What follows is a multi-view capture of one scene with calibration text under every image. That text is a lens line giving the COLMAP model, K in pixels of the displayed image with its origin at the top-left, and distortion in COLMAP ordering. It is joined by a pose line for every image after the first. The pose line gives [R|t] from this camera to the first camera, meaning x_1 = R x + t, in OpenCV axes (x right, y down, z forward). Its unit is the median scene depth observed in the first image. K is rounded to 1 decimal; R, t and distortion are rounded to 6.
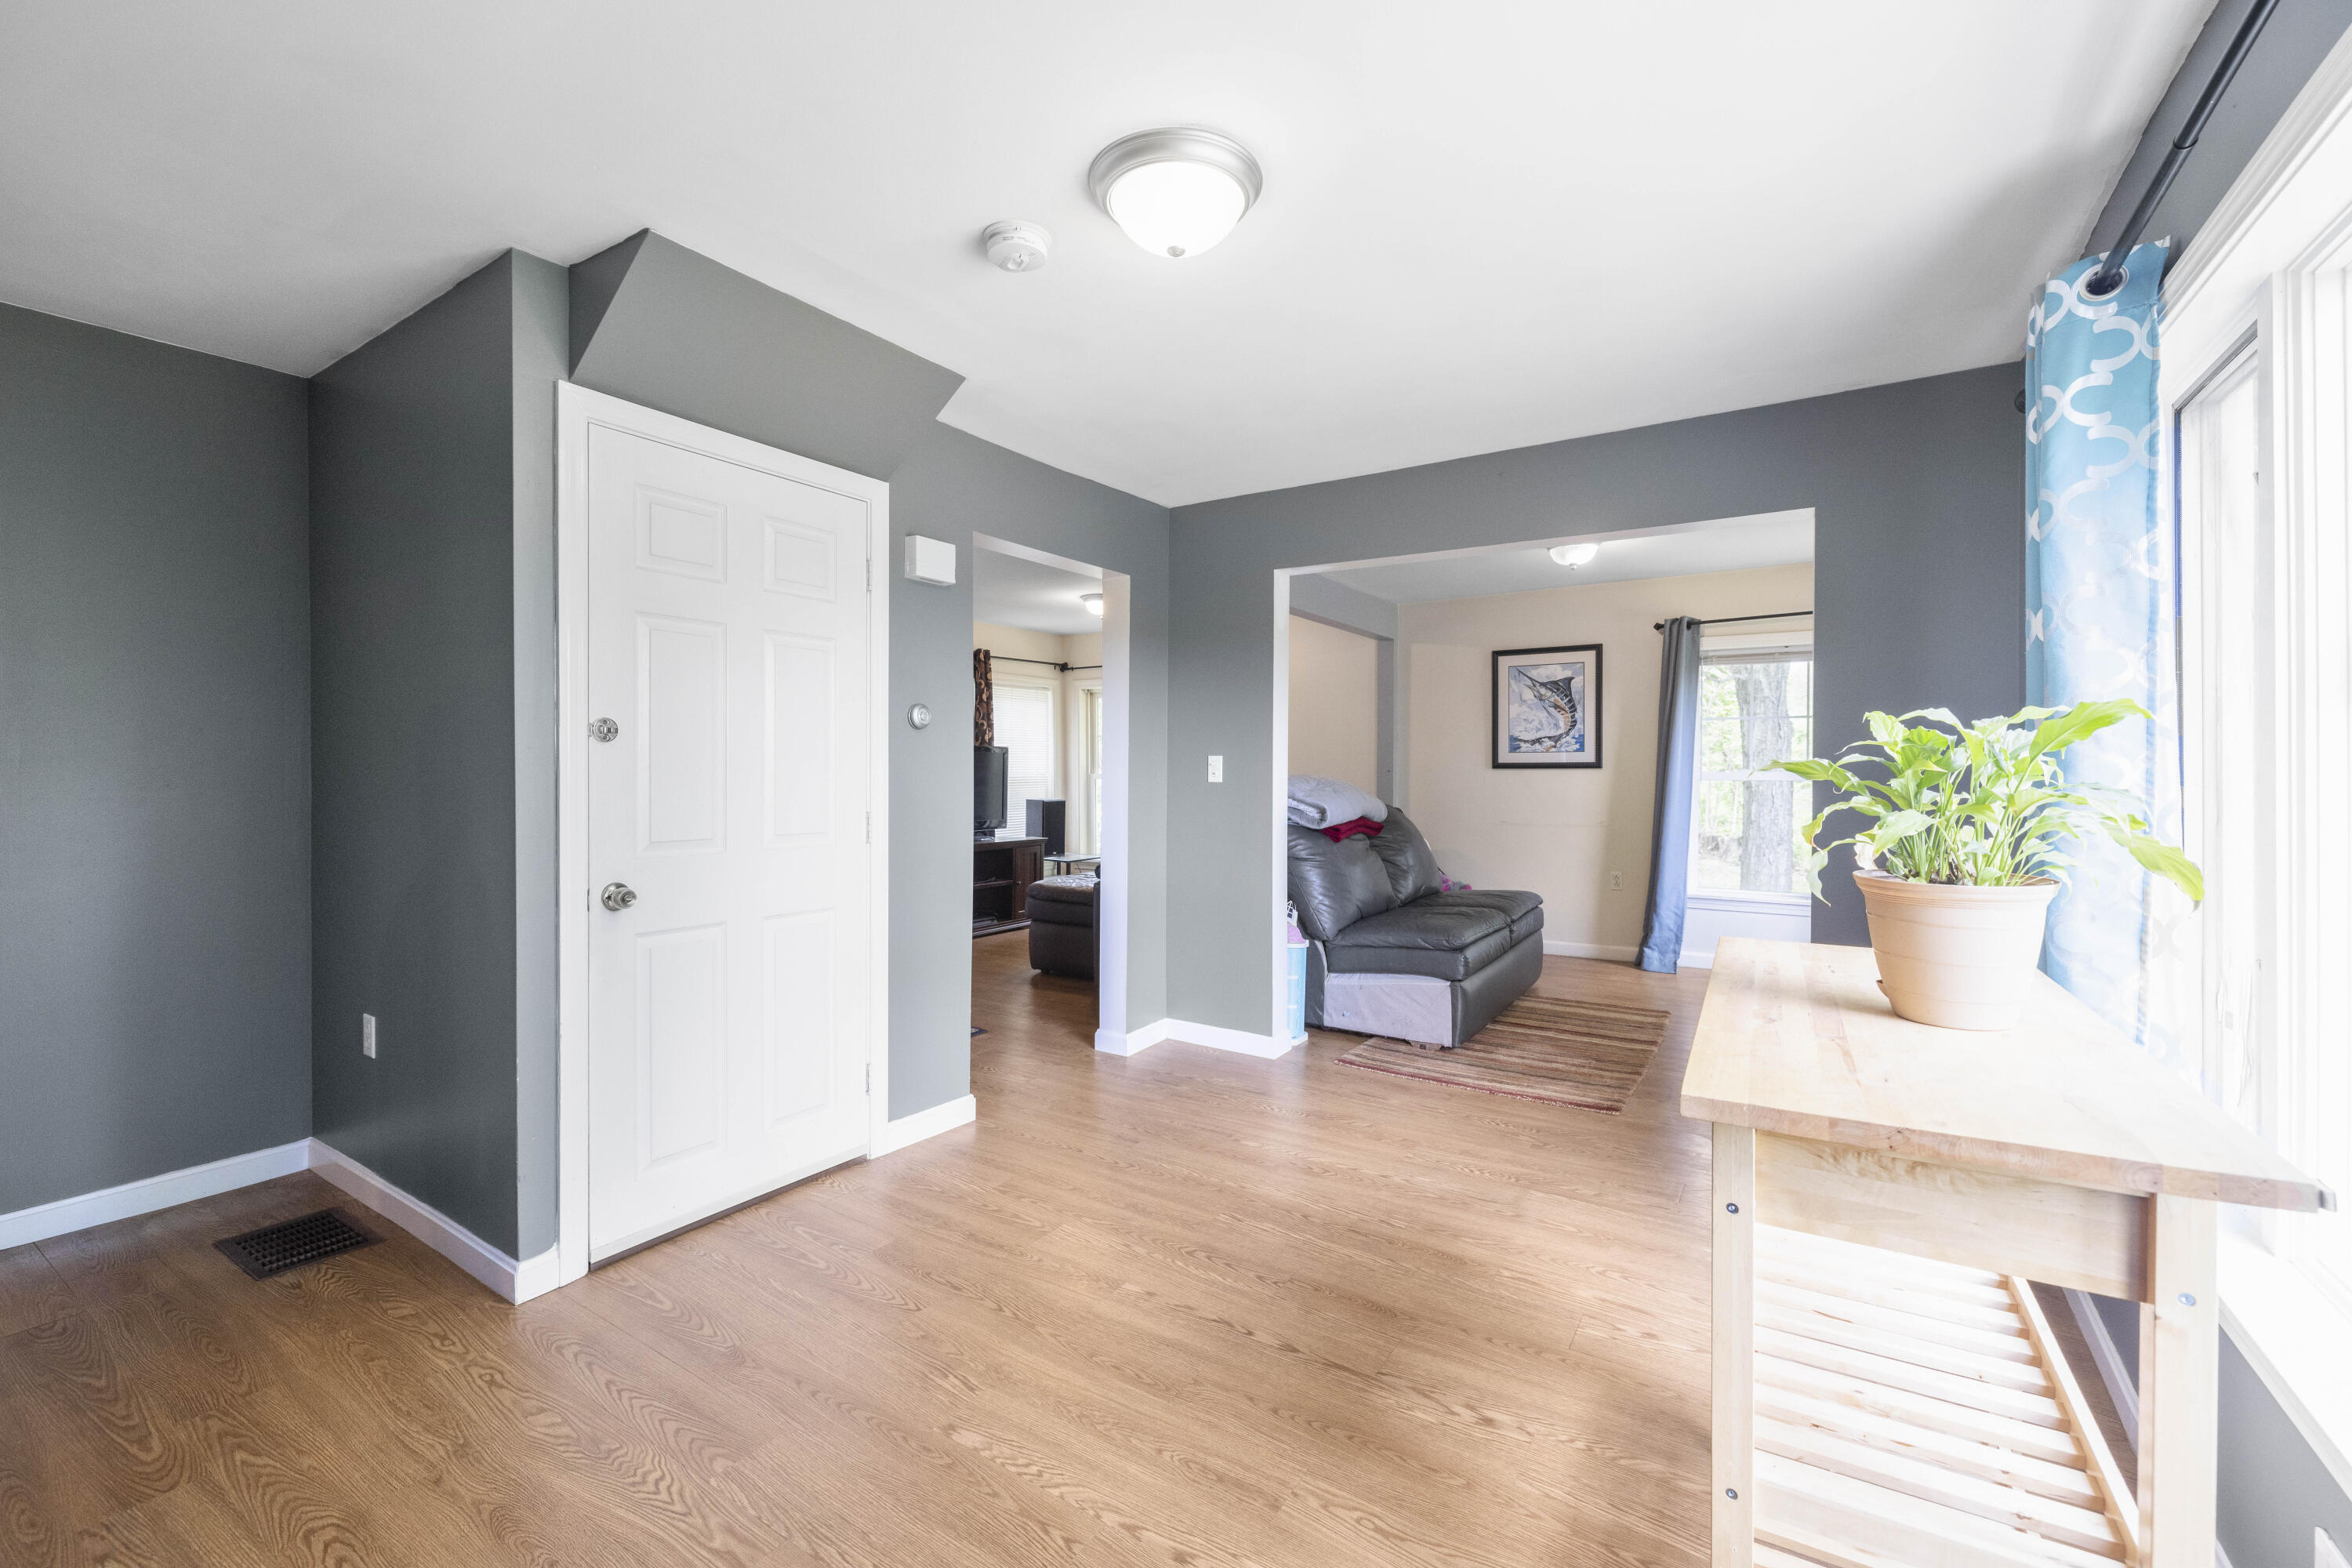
lens RADIAL K [[992.7, 0, 1170.6], [0, 992.7, 779.2], [0, 0, 1]] dist [0.000408, 0.000255]
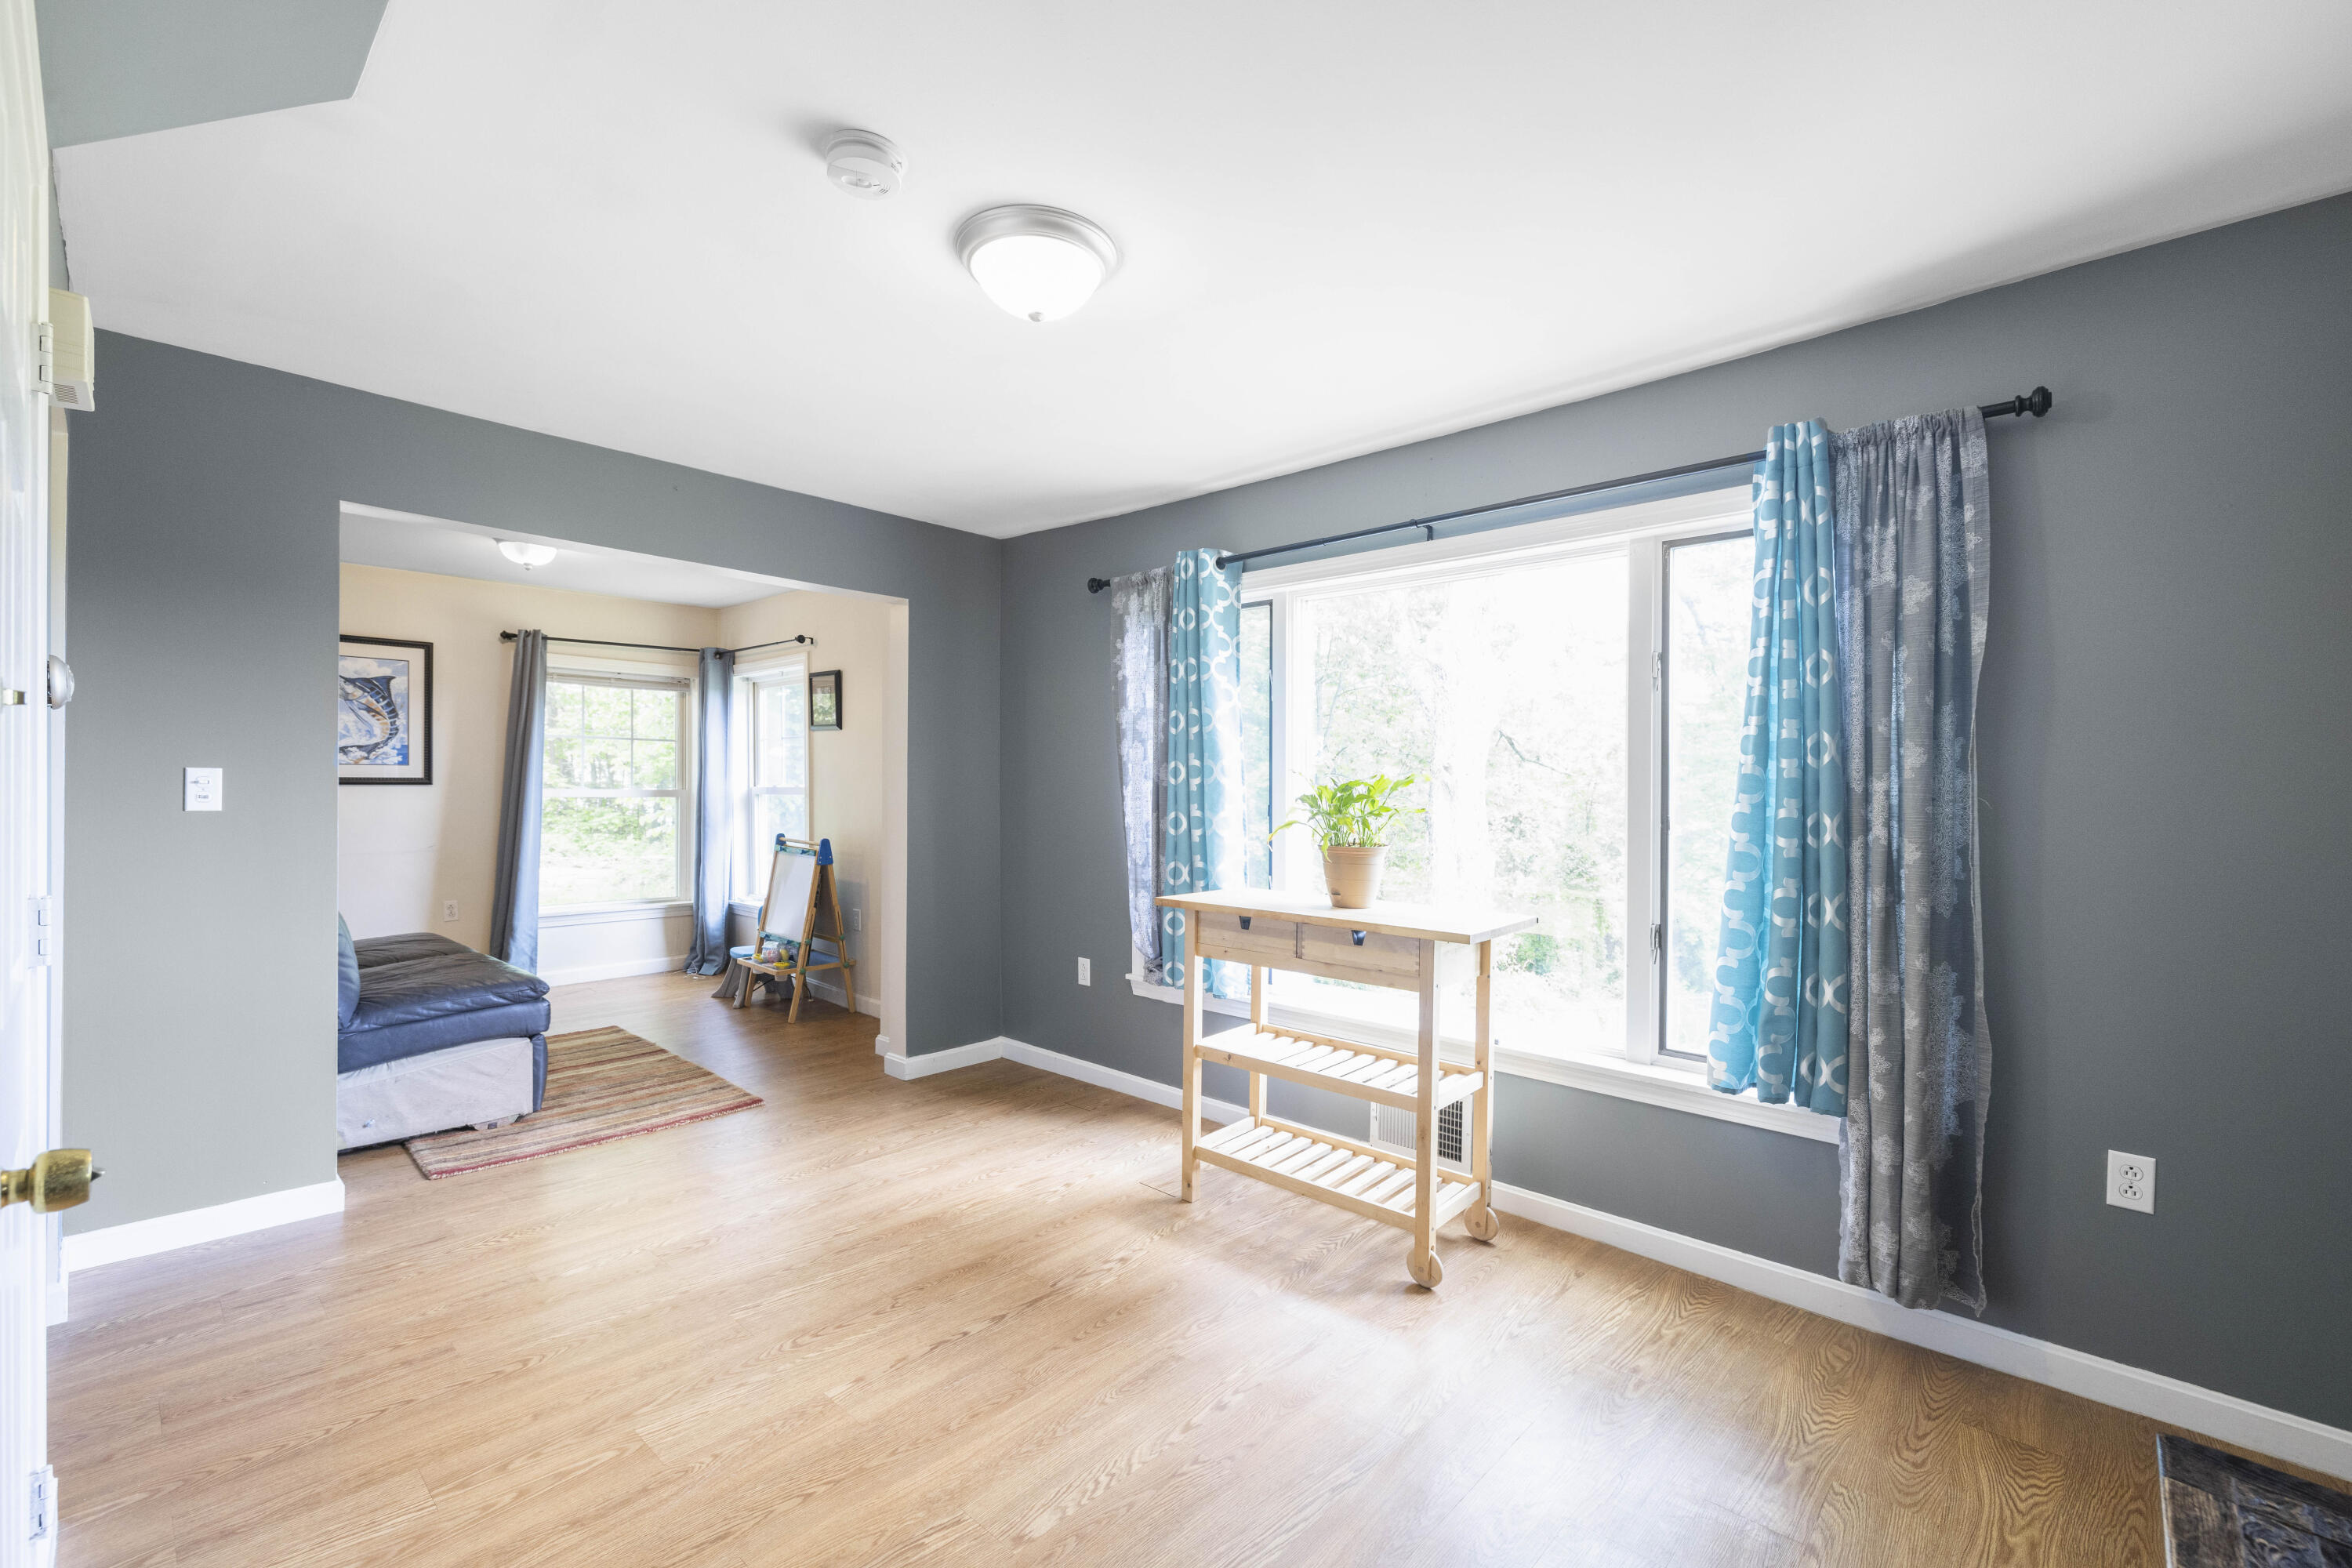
lens RADIAL K [[992.7, 0, 1170.6], [0, 992.7, 779.2], [0, 0, 1]] dist [0.000408, 0.000255]
pose [[0.163661, 0.008038, 0.986484, -0.449002], [0.002328, 0.999961, -0.008534, -0.009461], [-0.986514, 0.003694, 0.163636, 0.295905]]
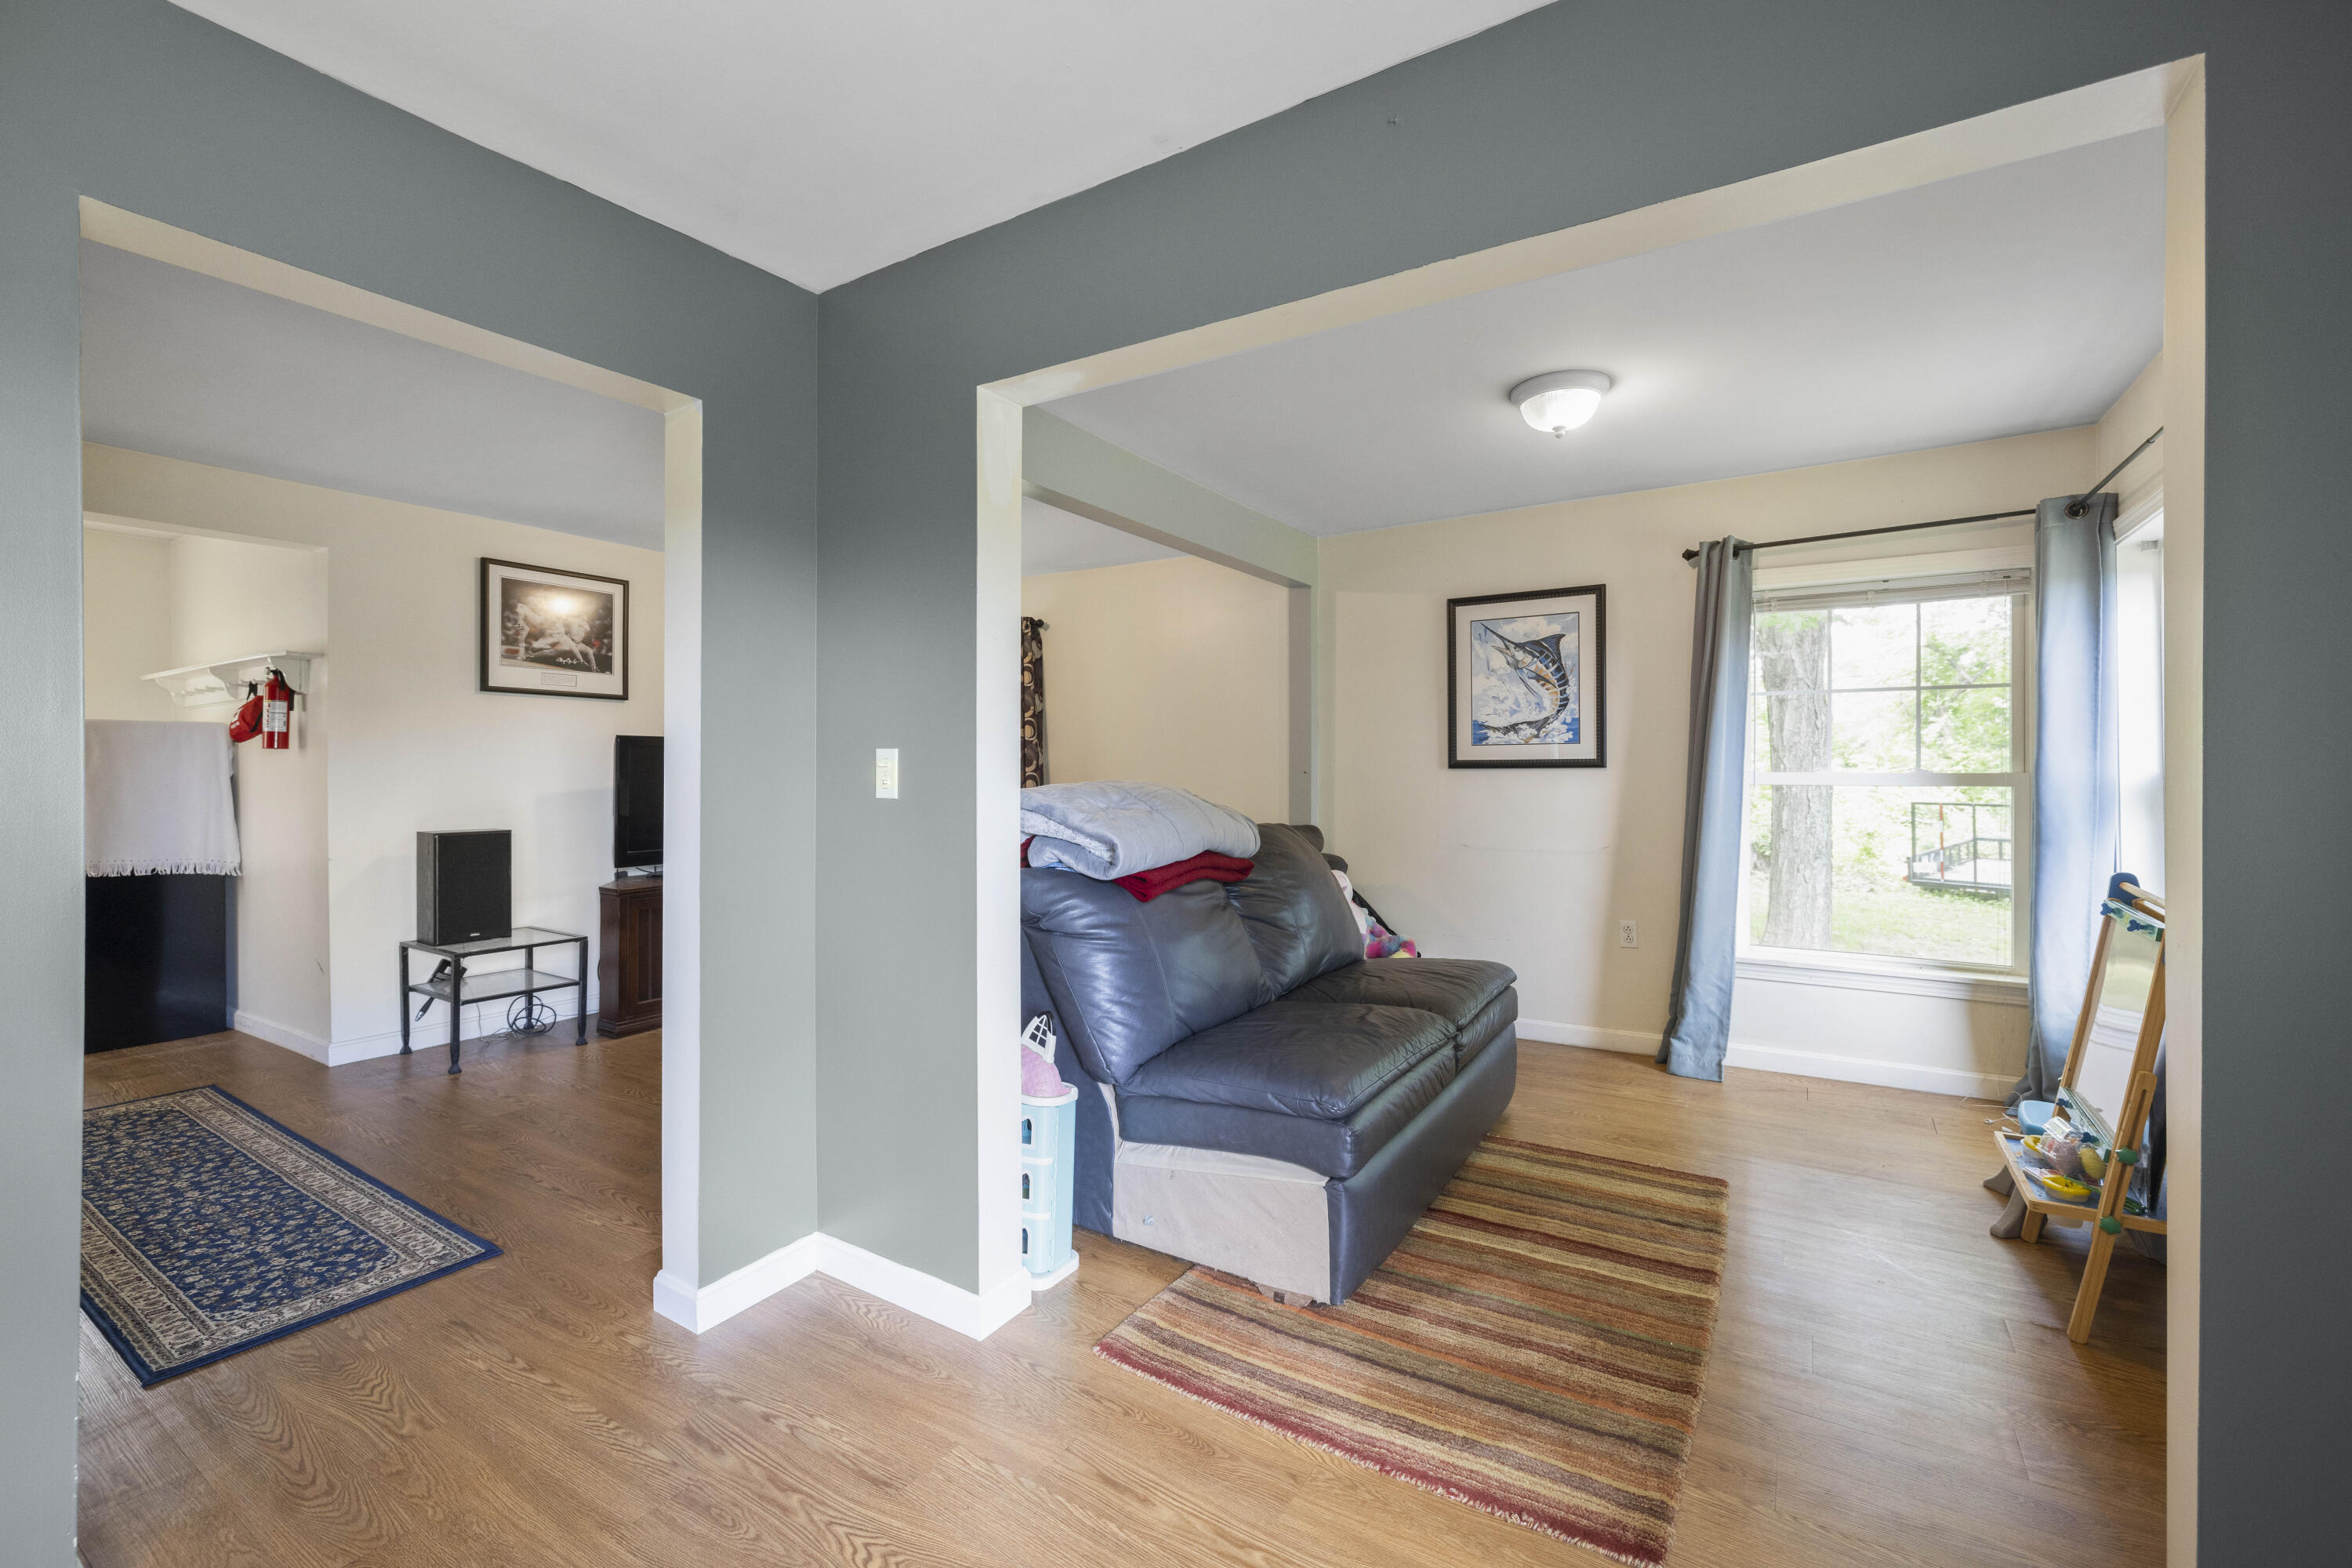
lens RADIAL K [[992.6, 0, 1181.2], [0, 992.6, 774.8], [0, 0, 1]] dist [-0.000111, 0.000118]
pose [[0.999920, -0.004229, 0.011931, 0.188635], [0.004268, 0.999986, -0.003234, -0.007015], [-0.011917, 0.003285, 0.999924, 0.450896]]
